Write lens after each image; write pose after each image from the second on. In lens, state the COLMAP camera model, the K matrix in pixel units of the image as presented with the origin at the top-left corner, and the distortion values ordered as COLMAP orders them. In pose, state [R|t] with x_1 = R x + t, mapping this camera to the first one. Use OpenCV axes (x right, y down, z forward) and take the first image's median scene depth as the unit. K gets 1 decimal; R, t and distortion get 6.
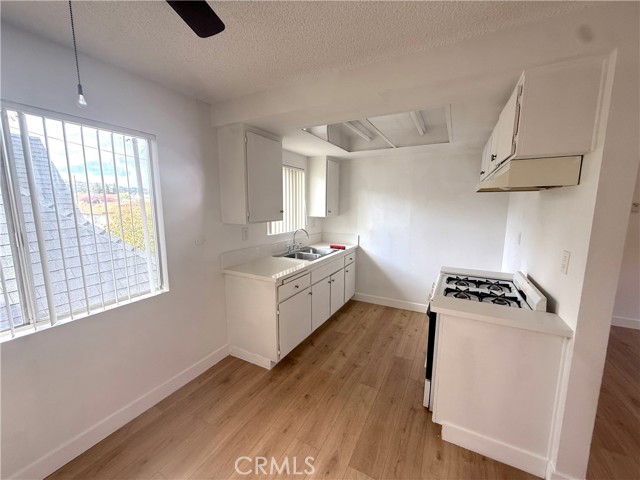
lens RADIAL K [[255.0, 0, 319.0], [0, 255.0, 239.7], [0, 0, 1]] dist [0.000802, -0.000107]
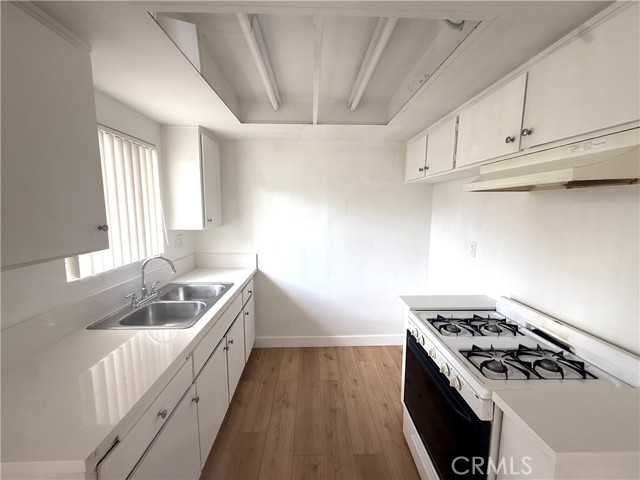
lens RADIAL K [[255.0, 0, 319.0], [0, 255.0, 239.7], [0, 0, 1]] dist [0.000802, -0.000107]
pose [[0.869499, -0.067286, 0.489331, -0.034235], [0.071224, 0.997404, 0.010590, -0.057055], [-0.488773, 0.025644, 0.872034, 0.365358]]
